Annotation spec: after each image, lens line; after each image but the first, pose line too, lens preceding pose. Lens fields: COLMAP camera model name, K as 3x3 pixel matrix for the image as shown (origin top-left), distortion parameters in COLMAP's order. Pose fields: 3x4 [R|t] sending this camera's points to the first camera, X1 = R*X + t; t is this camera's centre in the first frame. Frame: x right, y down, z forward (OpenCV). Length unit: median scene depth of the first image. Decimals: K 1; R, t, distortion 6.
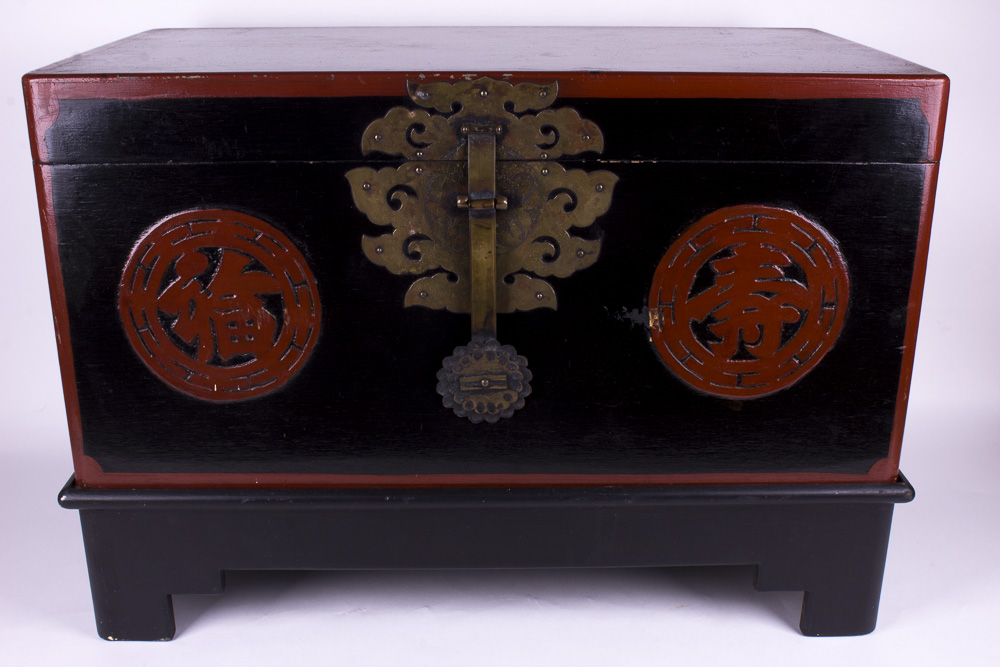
lens RADIAL K [[1160.8, 0, 495.7], [0, 1160.8, 333.3], [0, 0, 1]] dist [-0.087737, 0.000000]
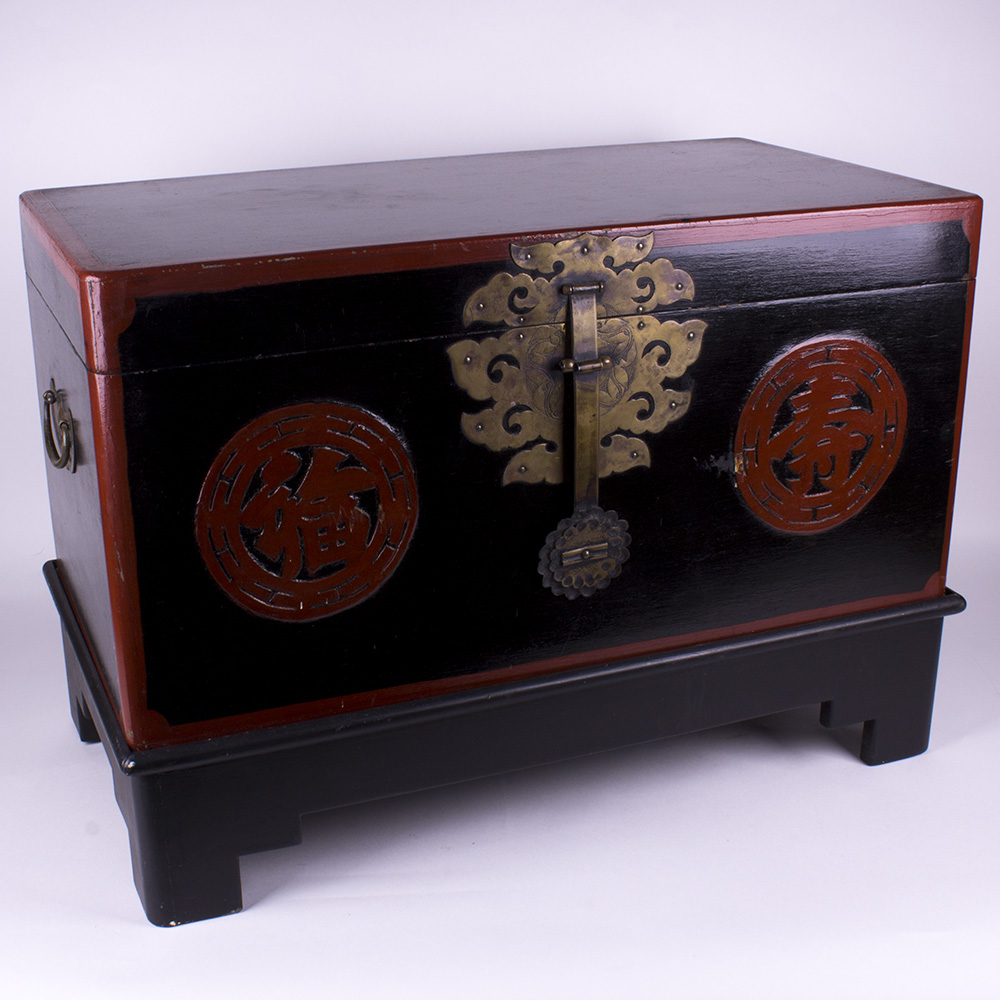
lens RADIAL K [[1590.9, 0, 454.1], [0, 1590.9, 506.7], [0, 0, 1]] dist [-0.131847, 0.000000]
pose [[0.939881, -0.136665, 0.312963, -0.521825], [0.135580, 0.990442, 0.025337, -0.043729], [-0.313435, 0.018618, 0.949427, -0.191757]]
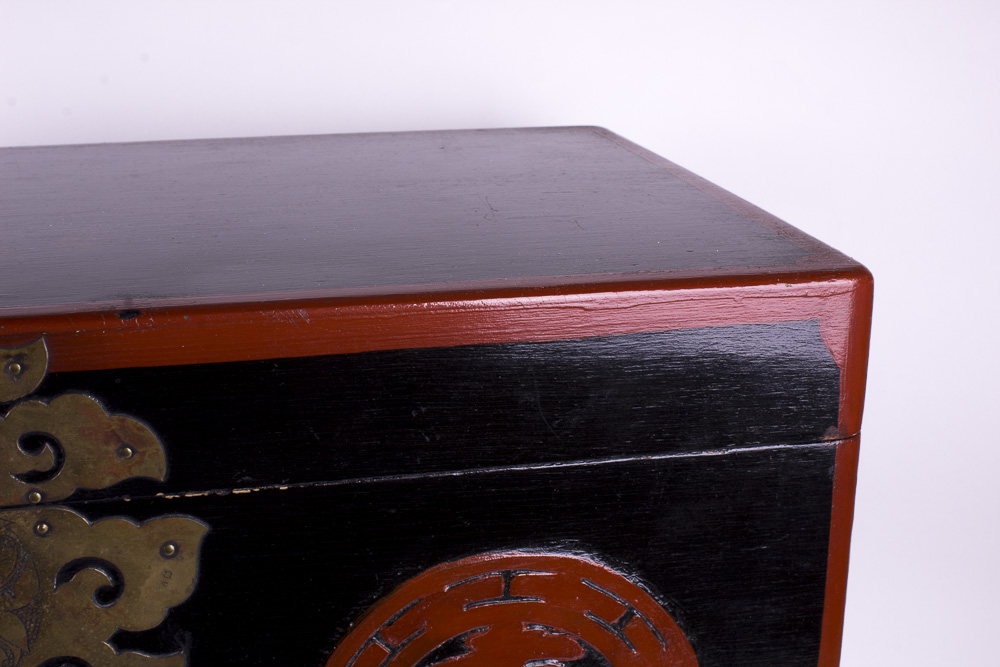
lens RADIAL K [[1317.5, 0, 503.2], [0, 1317.5, 338.9], [0, 0, 1]] dist [-0.064356, 0.000000]
pose [[0.981791, -0.061647, 0.179682, 0.129475], [0.070162, 0.996675, -0.041419, -0.175255], [-0.176532, 0.053272, 0.982852, 0.449732]]
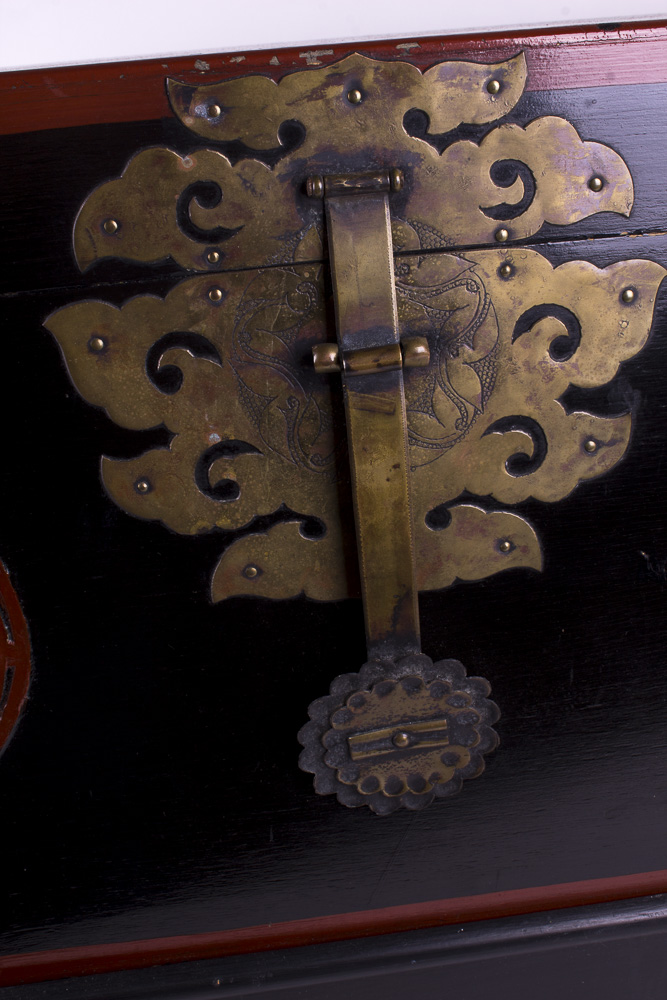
lens RADIAL K [[1160.8, 0, 342.8], [0, 1160.8, 482.7], [0, 0, 1]] dist [-0.087737, 0.000000]
pose [[0.992596, -0.105117, 0.060861, -0.051774], [0.104284, 0.994407, 0.016707, -0.072186], [-0.062277, -0.010236, 0.998006, 0.556389]]
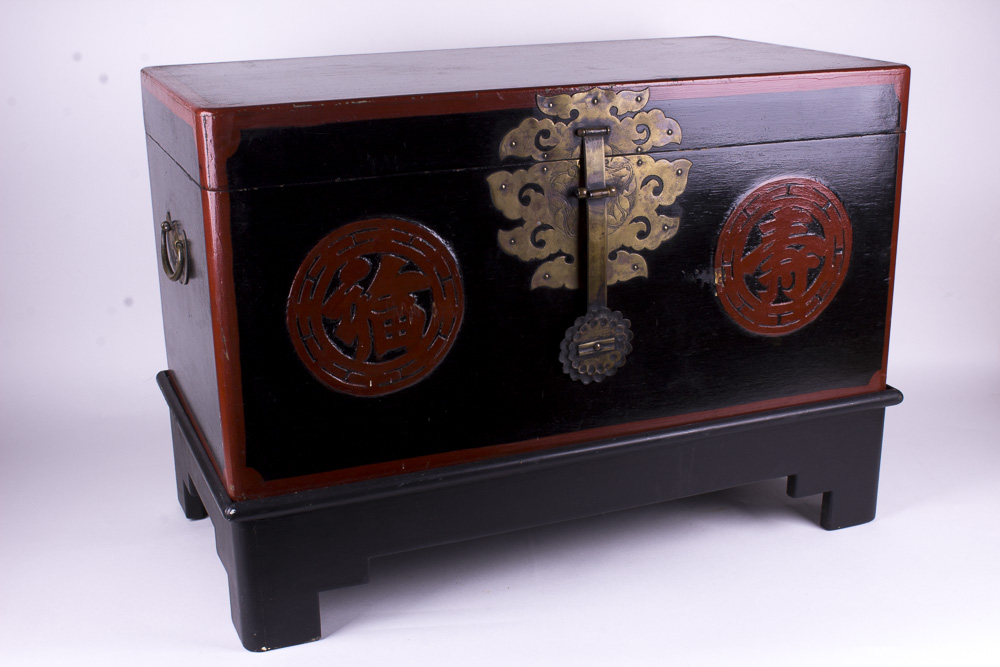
lens RADIAL K [[1317.5, 0, 516.3], [0, 1317.5, 336.8], [0, 0, 1]] dist [-0.064356, 0.000000]
pose [[0.930897, -0.124374, 0.343455, -0.560261], [0.140117, 0.989906, -0.021302, 0.051227], [-0.337339, 0.067954, 0.938927, -0.233443]]
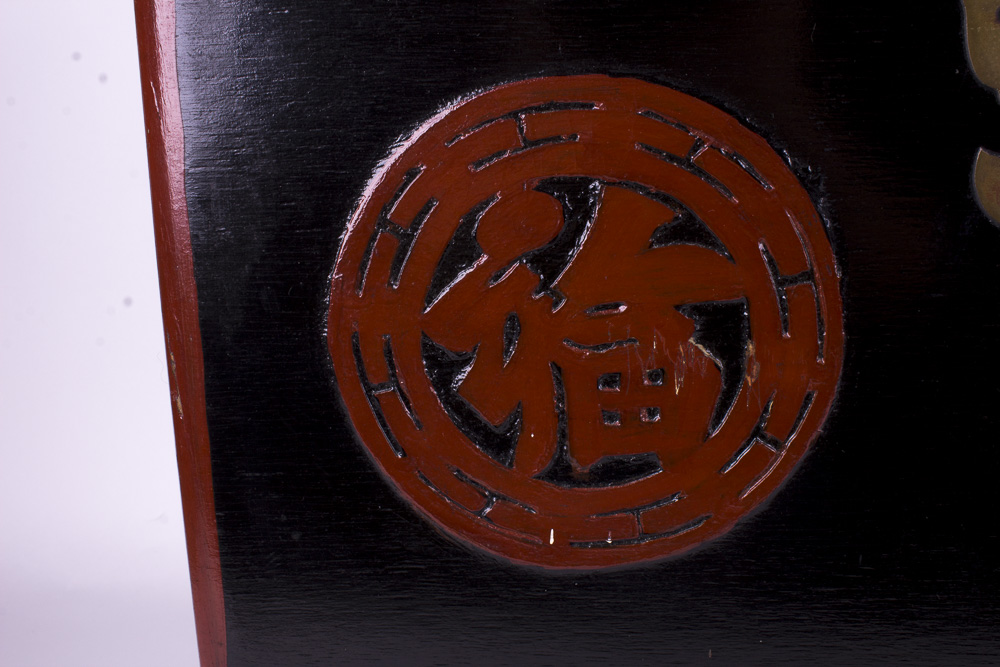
lens RADIAL K [[1160.8, 0, 502.0], [0, 1160.8, 334.7], [0, 0, 1]] dist [-0.087737, 0.000000]
pose [[0.994187, 0.014089, -0.106741, -0.226832], [-0.021024, 0.997720, -0.064132, 0.002910], [0.105594, 0.066003, 0.992216, 0.613933]]
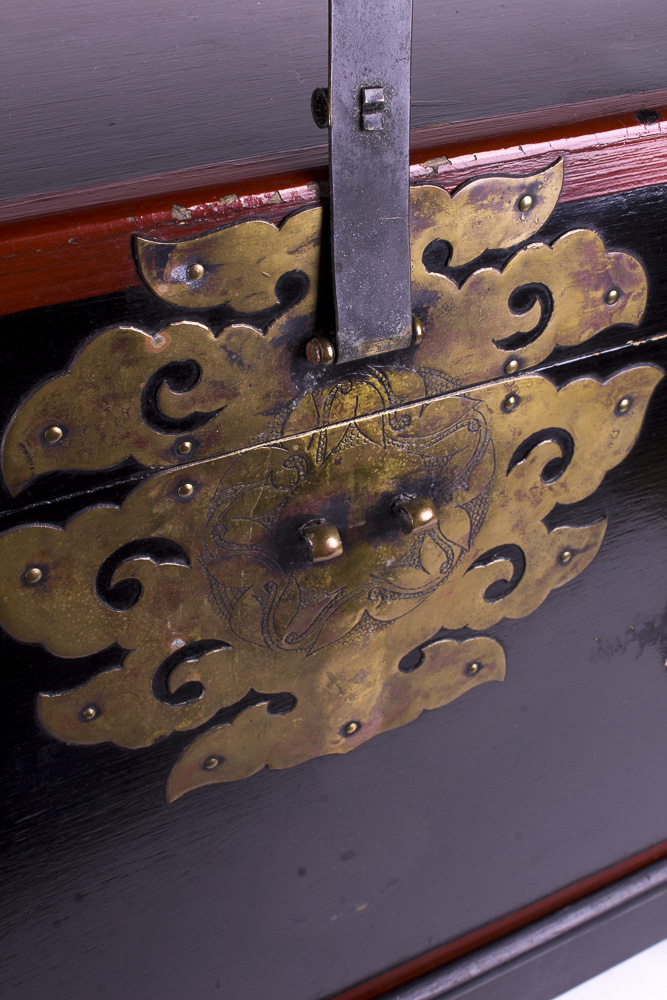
lens RADIAL K [[1209.1, 0, 328.9], [0, 1209.1, 505.4], [0, 0, 1]] dist [-0.100031, 0.000000]
pose [[0.896107, -0.257912, 0.361212, -0.149250], [0.149005, 0.941420, 0.302533, -0.226186], [-0.418079, -0.217279, 0.882043, 0.667168]]
